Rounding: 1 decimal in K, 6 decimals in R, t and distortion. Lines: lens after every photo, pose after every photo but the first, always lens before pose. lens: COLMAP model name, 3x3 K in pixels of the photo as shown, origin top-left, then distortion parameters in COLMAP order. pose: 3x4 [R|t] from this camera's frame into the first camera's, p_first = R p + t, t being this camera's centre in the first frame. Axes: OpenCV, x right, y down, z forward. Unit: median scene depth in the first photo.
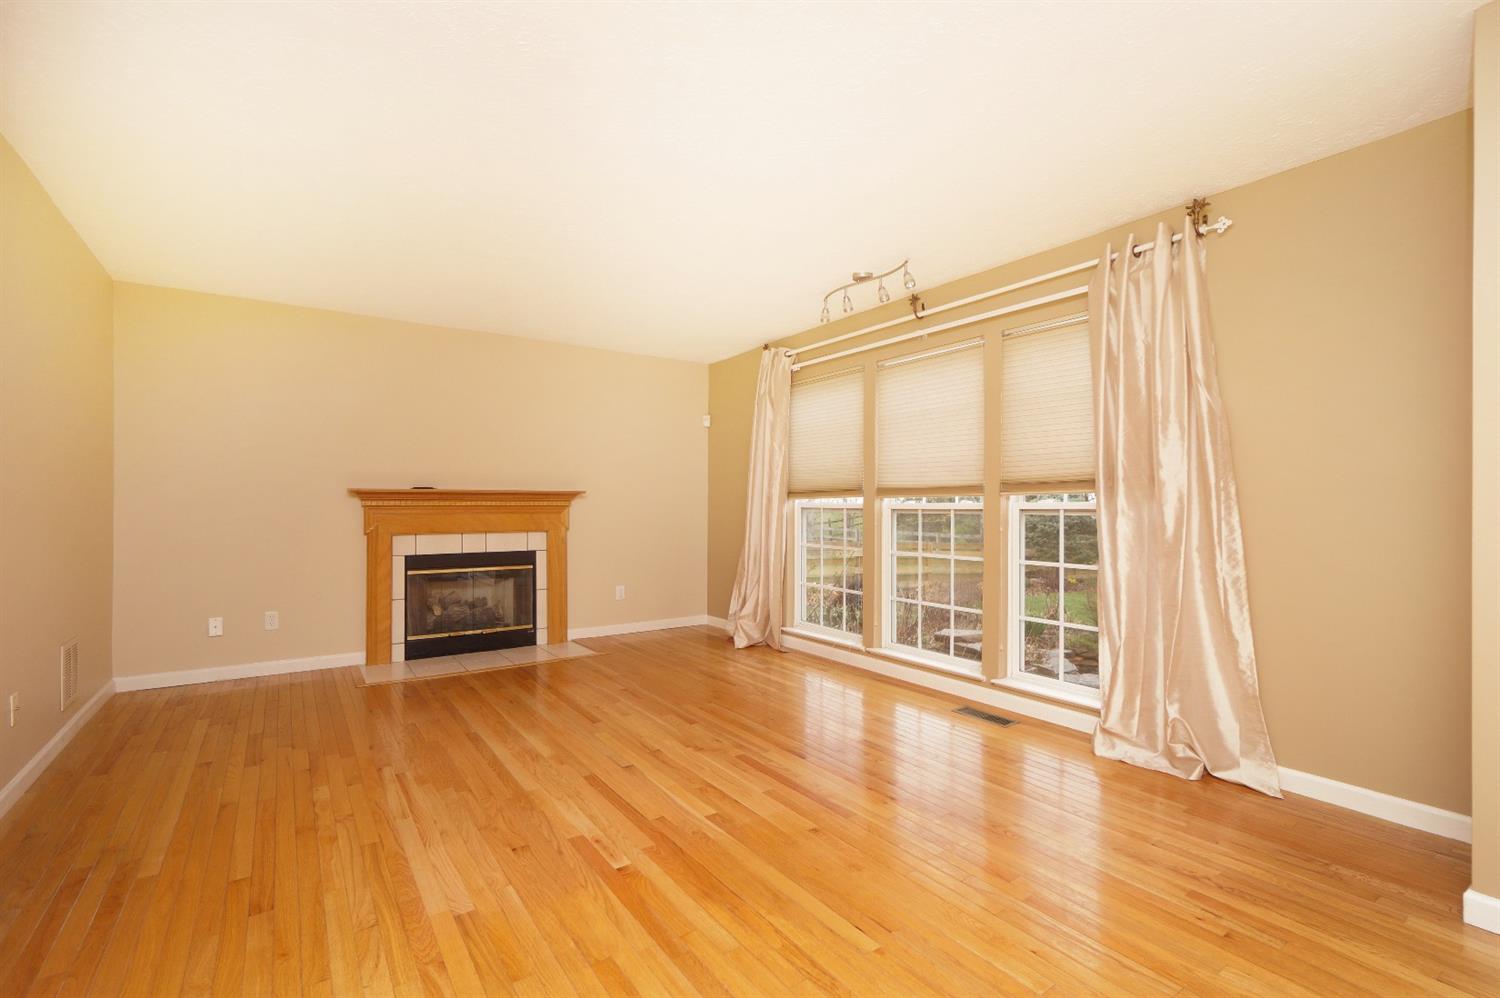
lens RADIAL K [[664.9, 0, 751.4], [0, 664.9, 494.9], [0, 0, 1]] dist [0.001525, 0.000129]
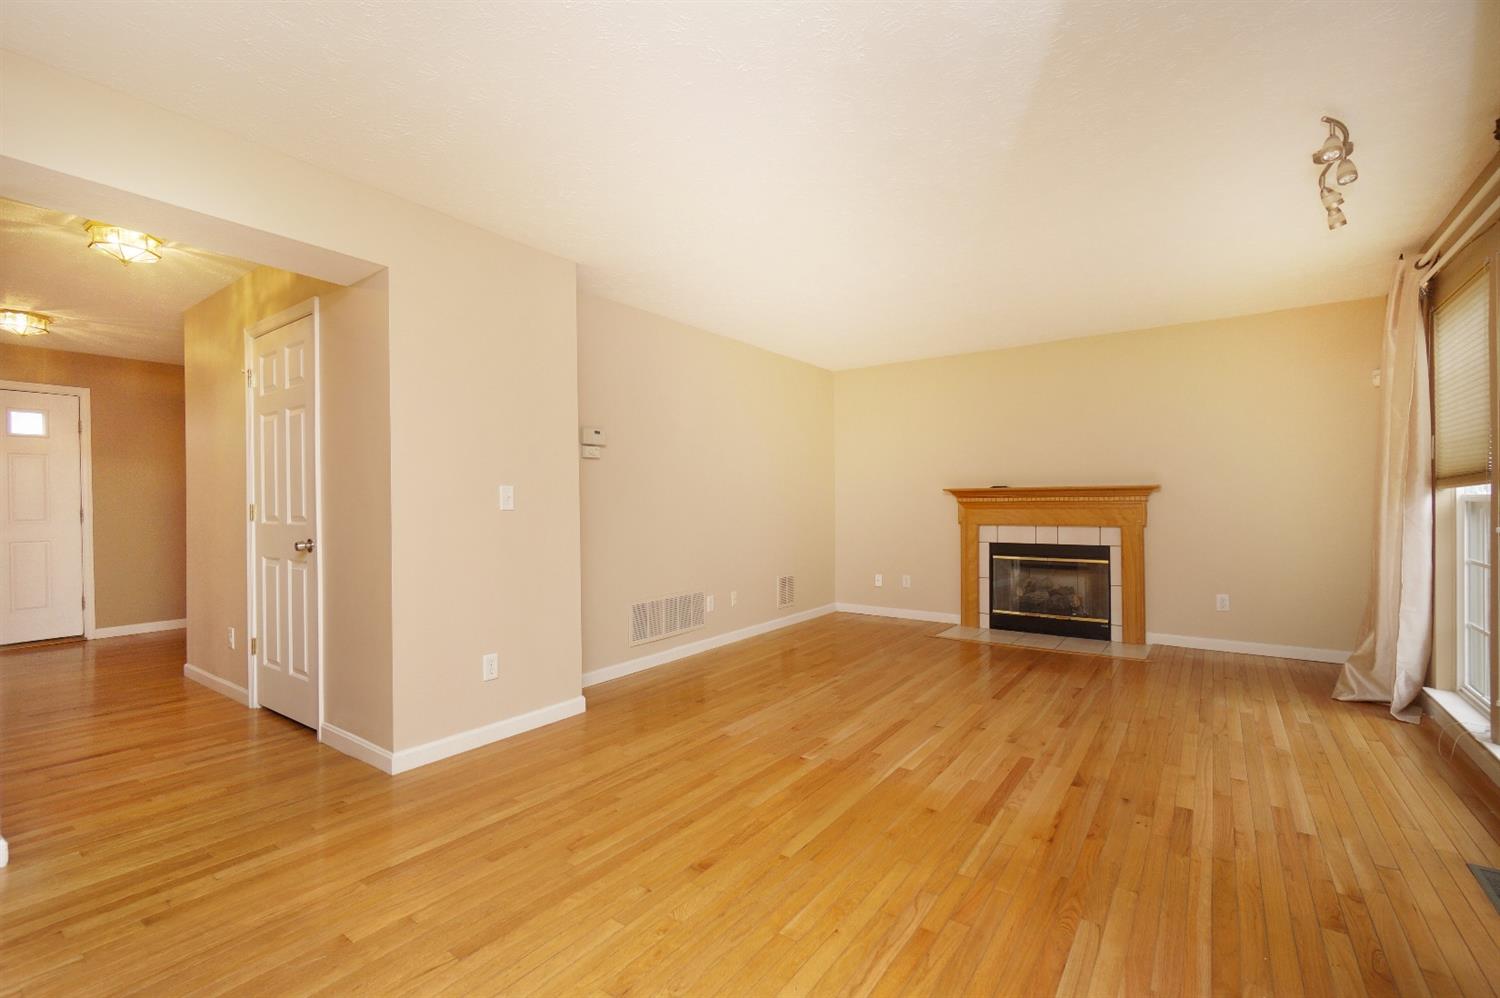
lens RADIAL K [[654.7, 0, 748.8], [0, 654.7, 506.3], [0, 0, 1]] dist [-0.002996, -0.000075]
pose [[0.333275, 0.002581, -0.942826, 0.477290], [0.022491, 0.999690, 0.010686, 0.002213], [0.942561, -0.024766, 0.333114, 0.193036]]
